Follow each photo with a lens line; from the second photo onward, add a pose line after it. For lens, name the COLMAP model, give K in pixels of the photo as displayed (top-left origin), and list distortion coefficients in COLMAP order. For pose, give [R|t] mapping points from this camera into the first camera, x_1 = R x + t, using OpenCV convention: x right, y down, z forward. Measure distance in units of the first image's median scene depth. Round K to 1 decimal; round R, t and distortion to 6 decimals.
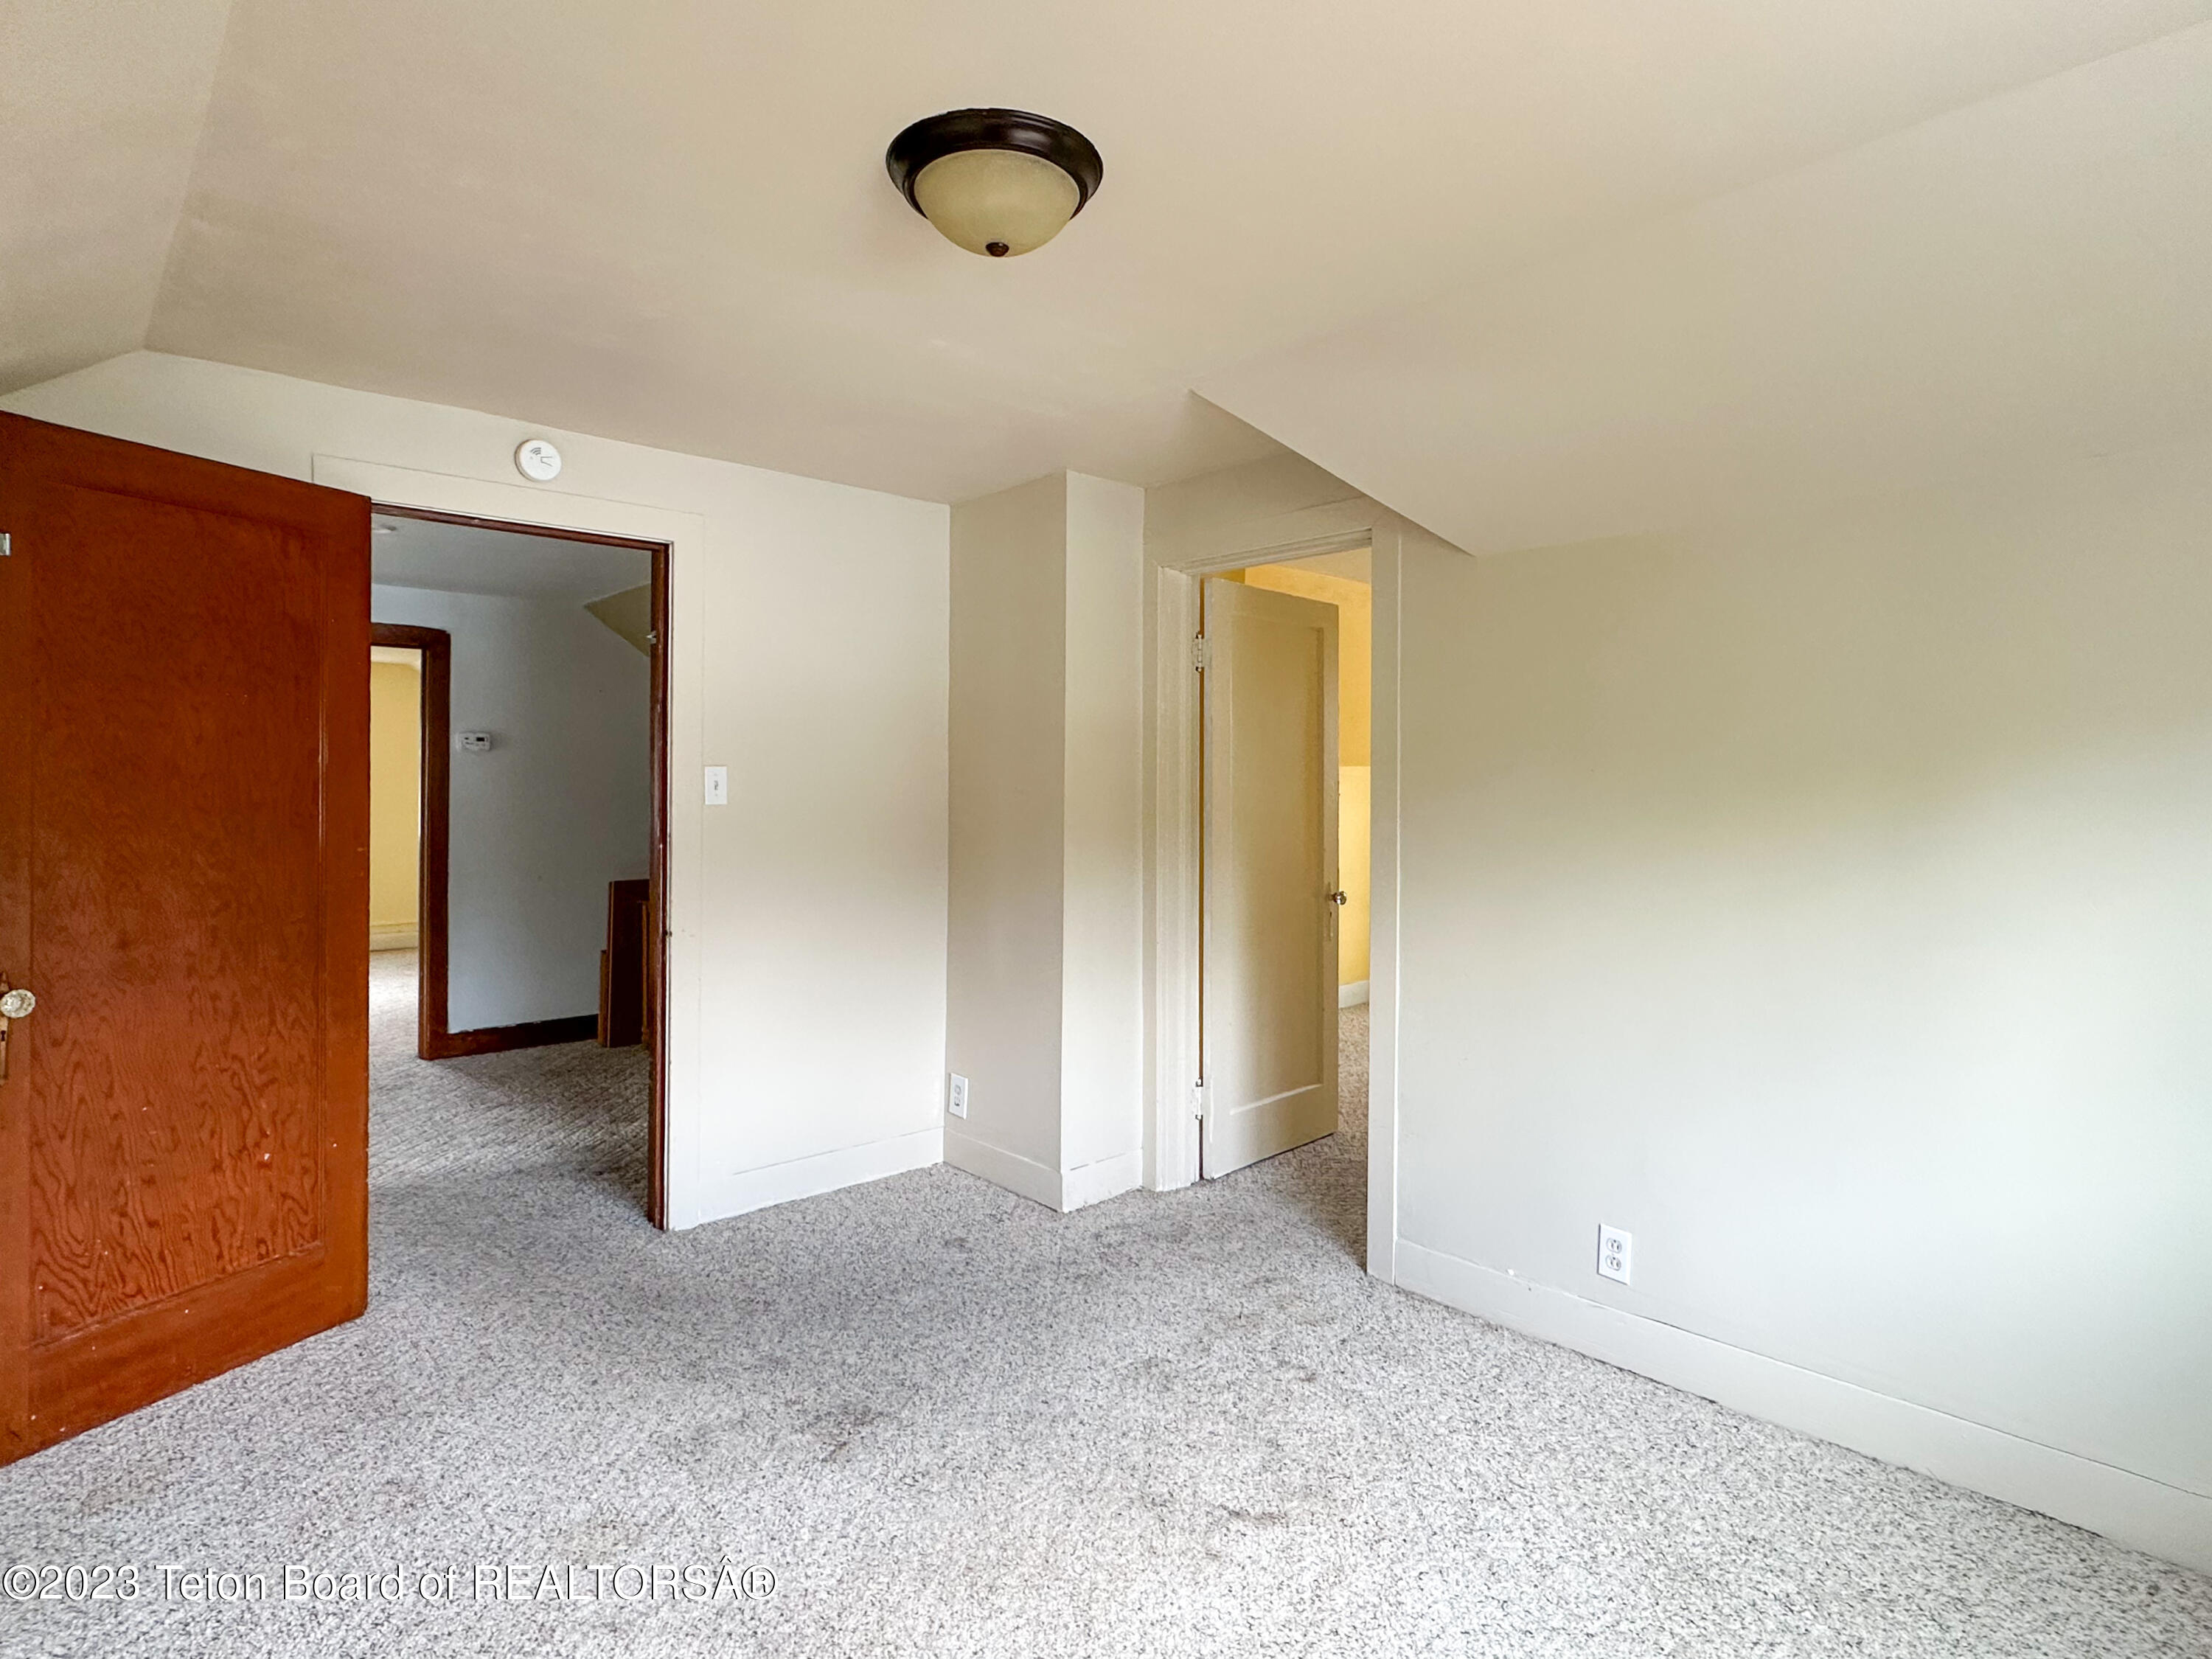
lens RADIAL K [[1166.6, 0, 1106.7], [0, 1166.6, 779.3], [0, 0, 1]] dist [-0.003118, -0.001149]
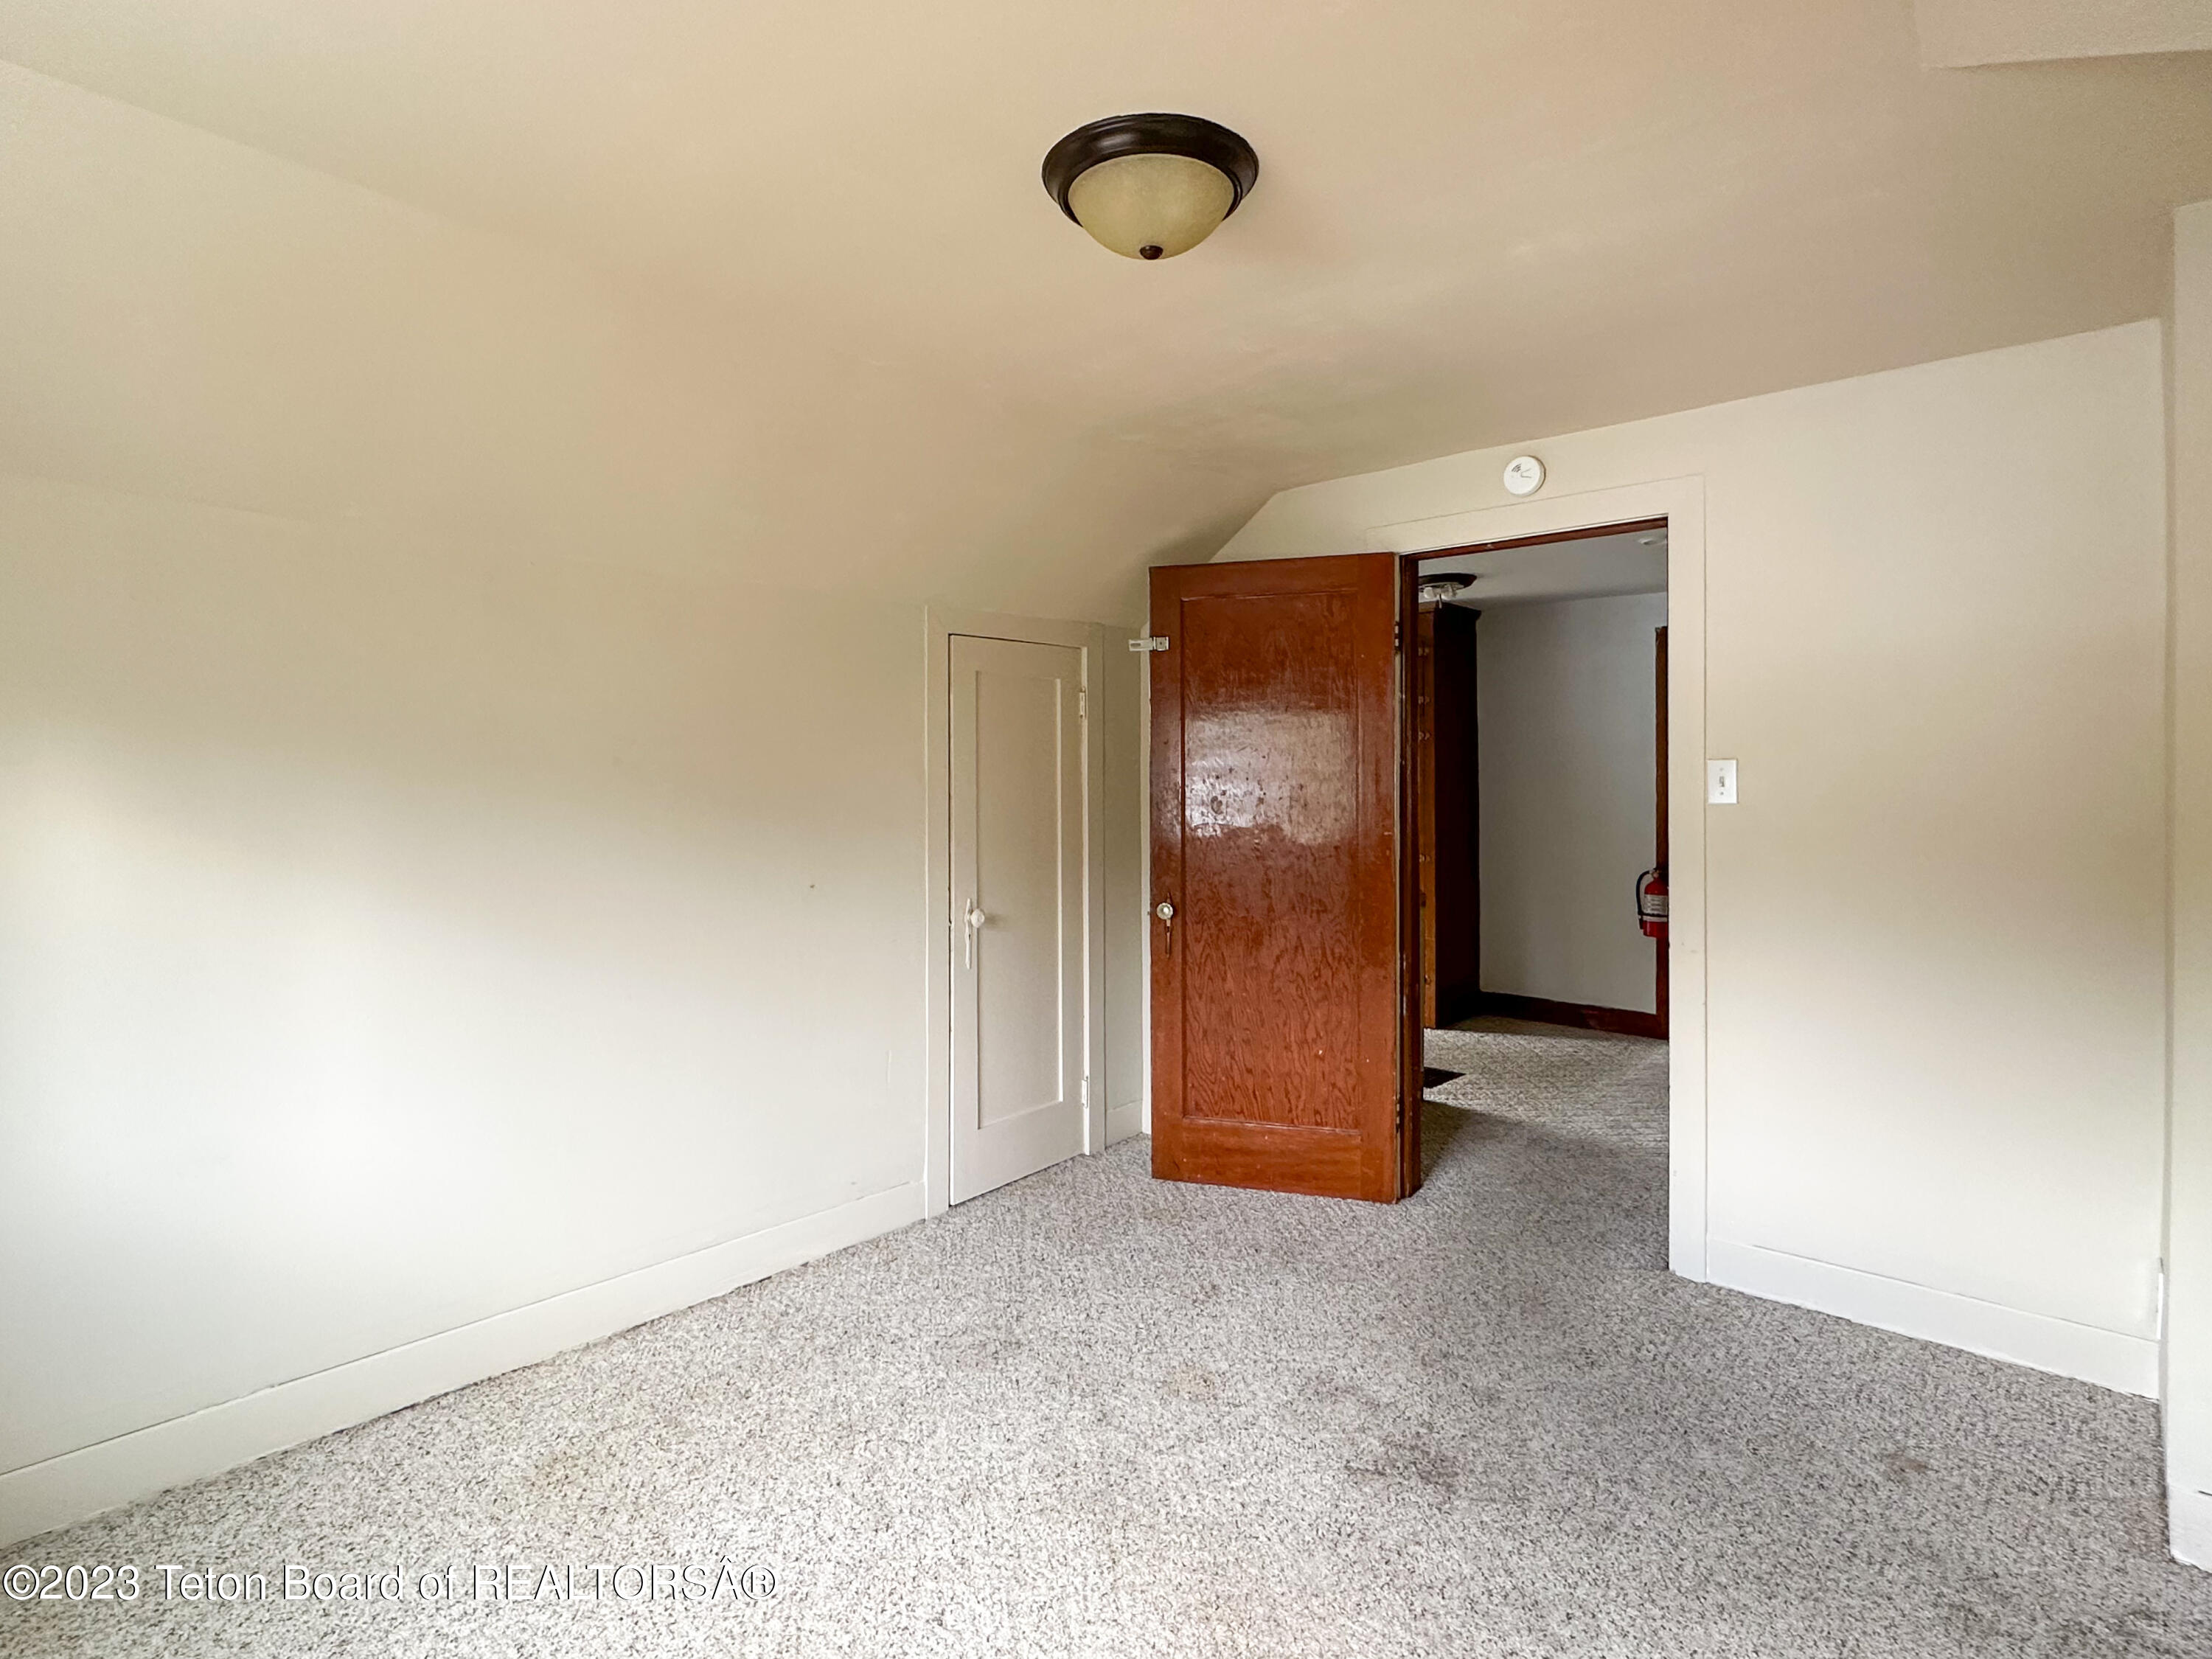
lens RADIAL K [[1166.6, 0, 1106.7], [0, 1166.6, 779.3], [0, 0, 1]] dist [-0.003118, -0.001149]
pose [[0.099866, -0.001716, -0.994999, 0.630929], [0.008221, 0.999966, -0.000900, 0.000150], [0.994967, -0.008090, 0.099876, 0.614367]]
